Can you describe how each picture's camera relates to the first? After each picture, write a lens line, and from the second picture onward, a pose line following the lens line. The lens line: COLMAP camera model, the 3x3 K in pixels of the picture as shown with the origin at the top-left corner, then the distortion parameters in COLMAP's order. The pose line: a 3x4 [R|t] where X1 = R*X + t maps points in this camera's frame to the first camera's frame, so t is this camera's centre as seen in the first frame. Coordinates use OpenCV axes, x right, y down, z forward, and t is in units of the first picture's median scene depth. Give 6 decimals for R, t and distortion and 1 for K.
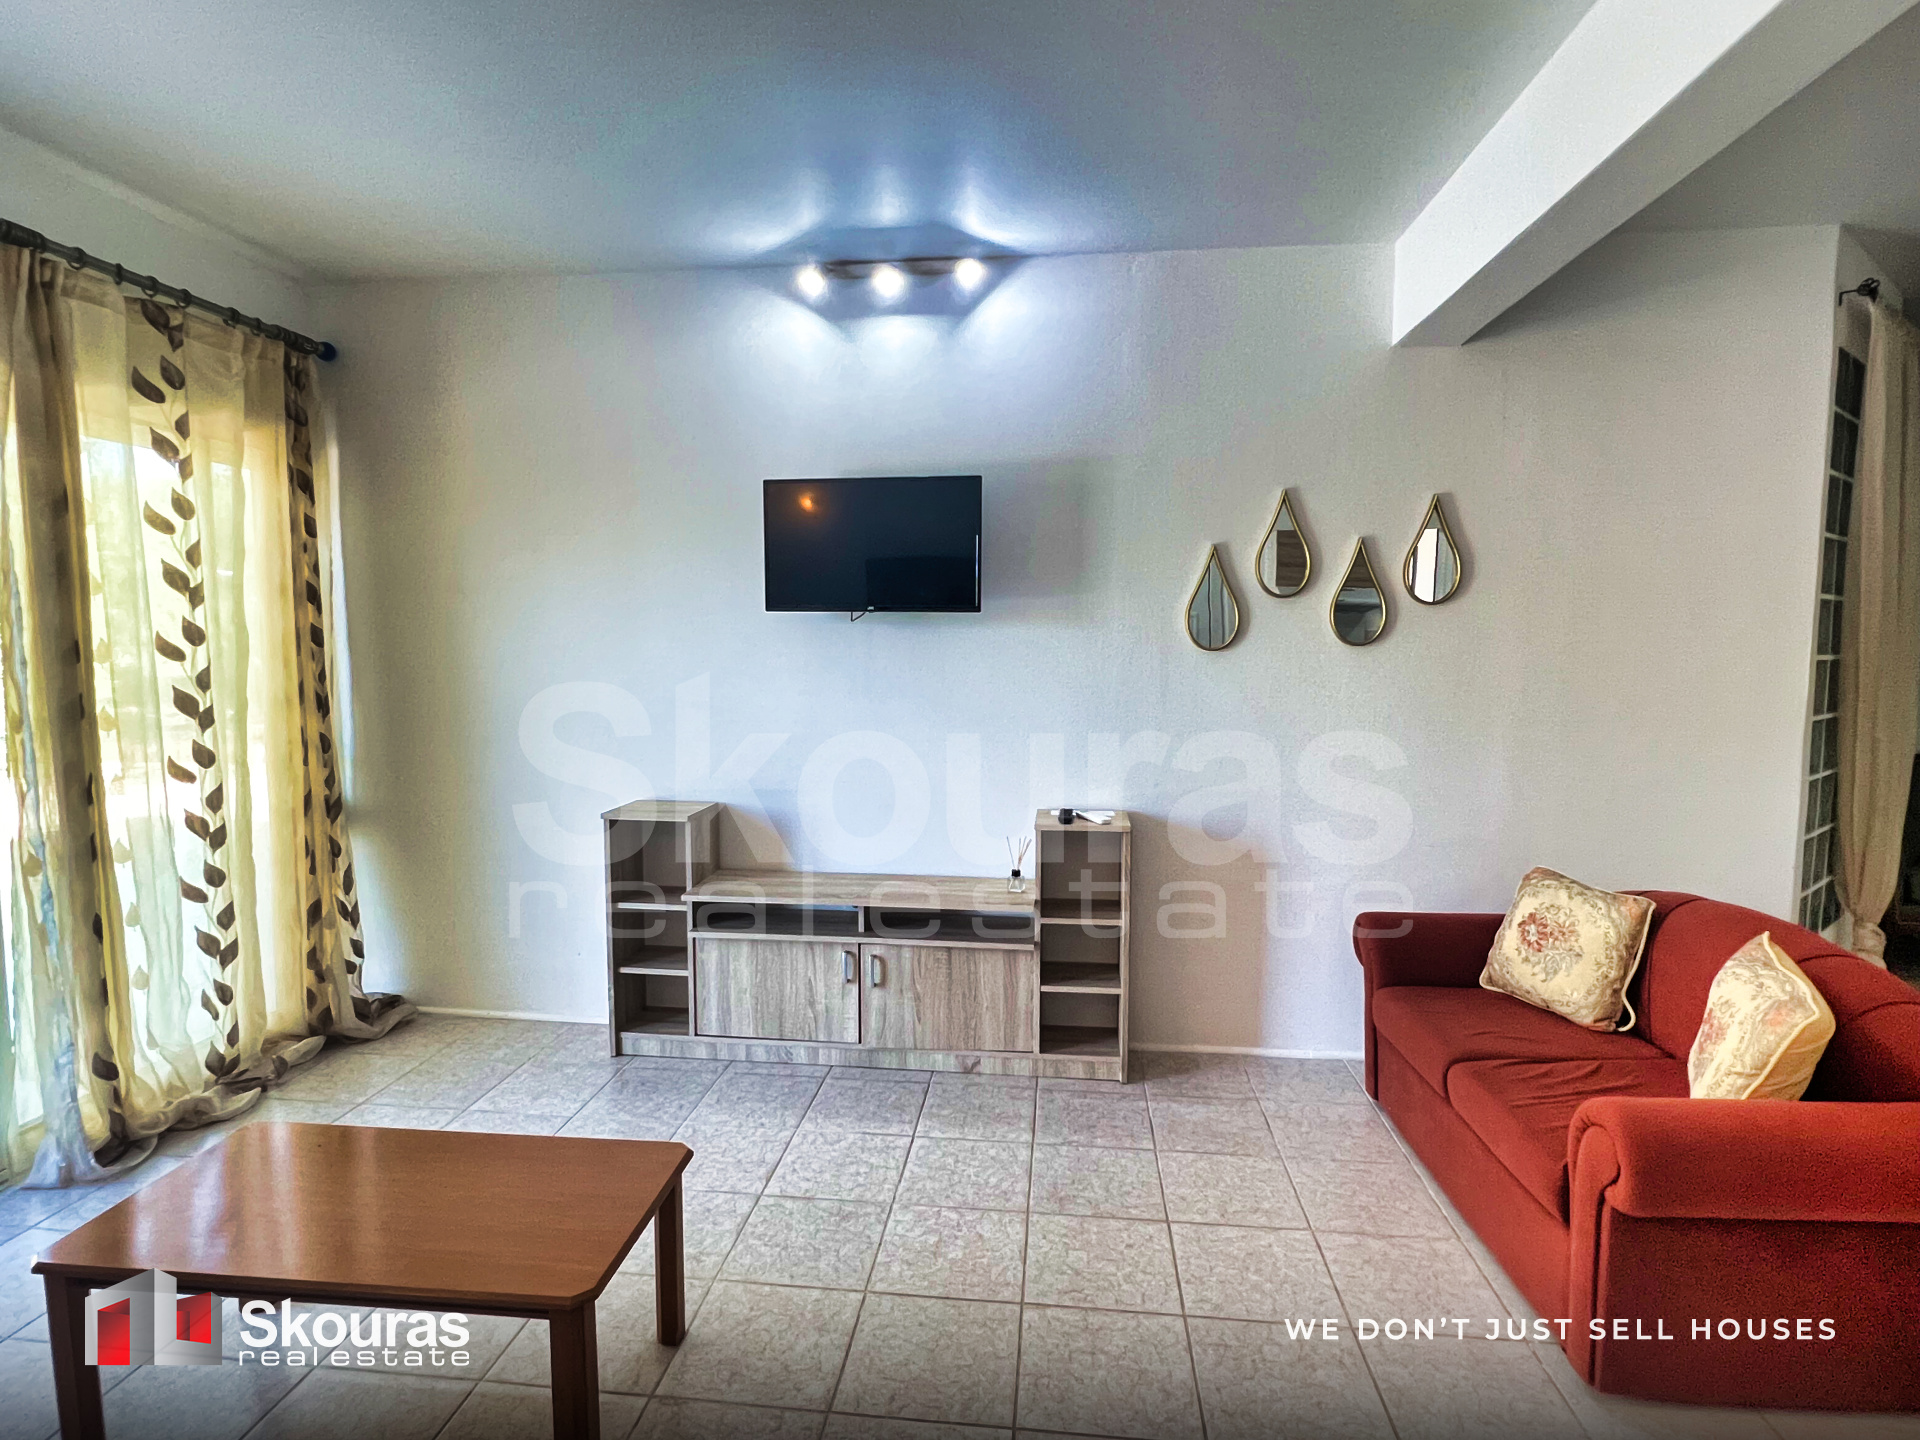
lens RADIAL K [[995.4, 0, 955.9], [0, 995.4, 719.3], [0, 0, 1]] dist [-0.000537, -0.000860]
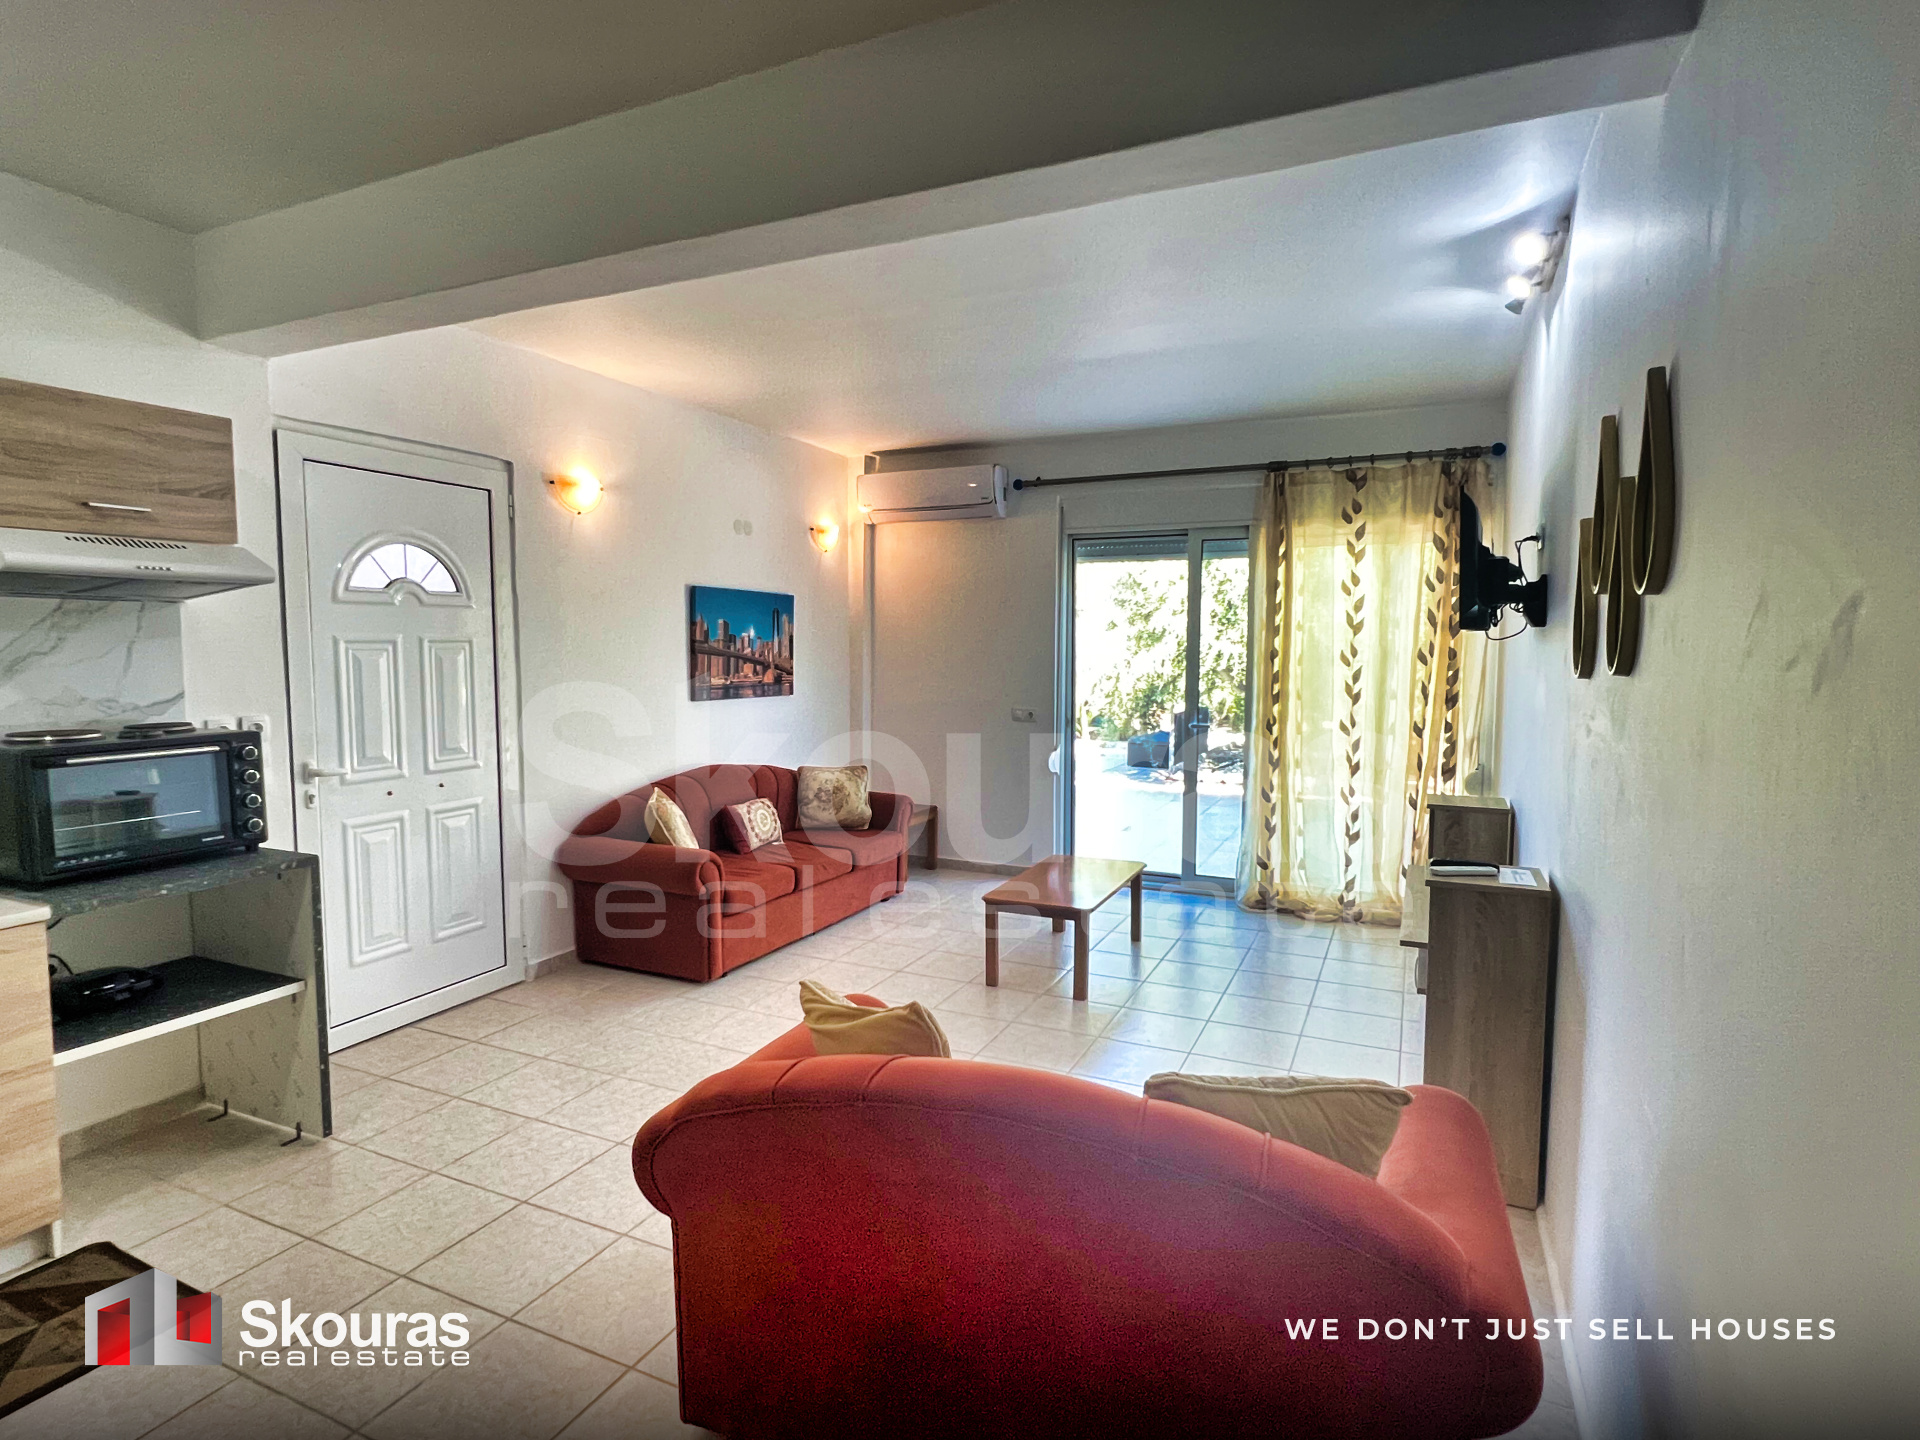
lens RADIAL K [[995.4, 0, 954.6], [0, 995.4, 717.5], [0, 0, 1]] dist [-0.000537, -0.000860]
pose [[-0.320362, 0.064395, -0.945104, 1.098176], [-0.082675, 0.991979, 0.095613, -0.077404], [0.943681, 0.108767, -0.312468, 0.875243]]
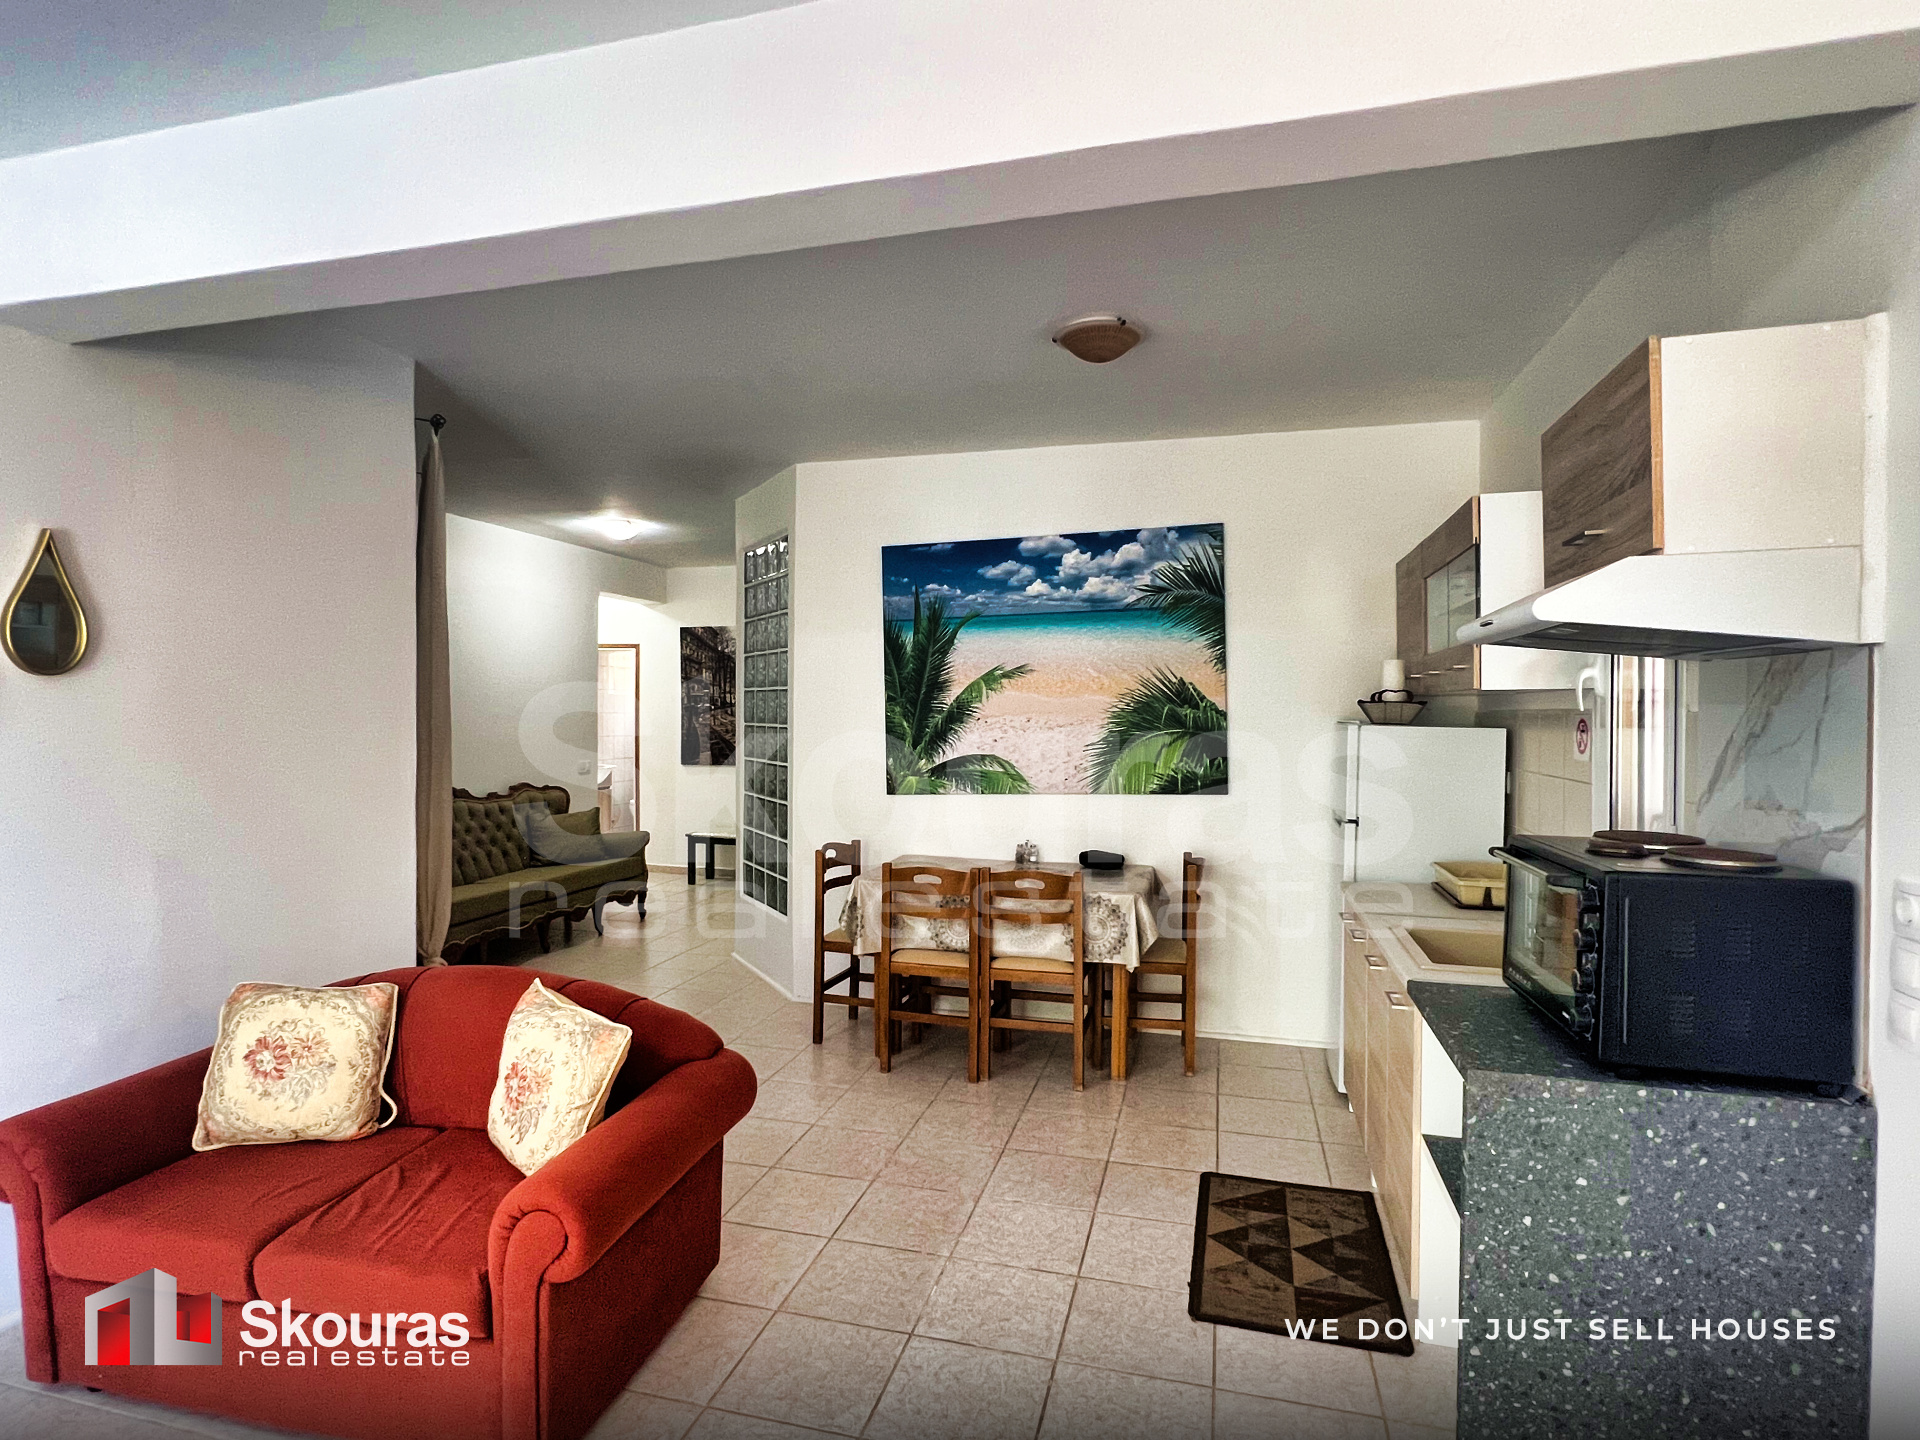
lens RADIAL K [[995.4, 0, 948.4], [0, 995.4, 712.6], [0, 0, 1]] dist [-0.000537, -0.000860]
pose [[0.154055, -0.005303, 0.988048, -0.163189], [0.077709, 0.996953, -0.006765, -0.031384], [-0.985002, 0.077822, 0.153998, 0.232574]]
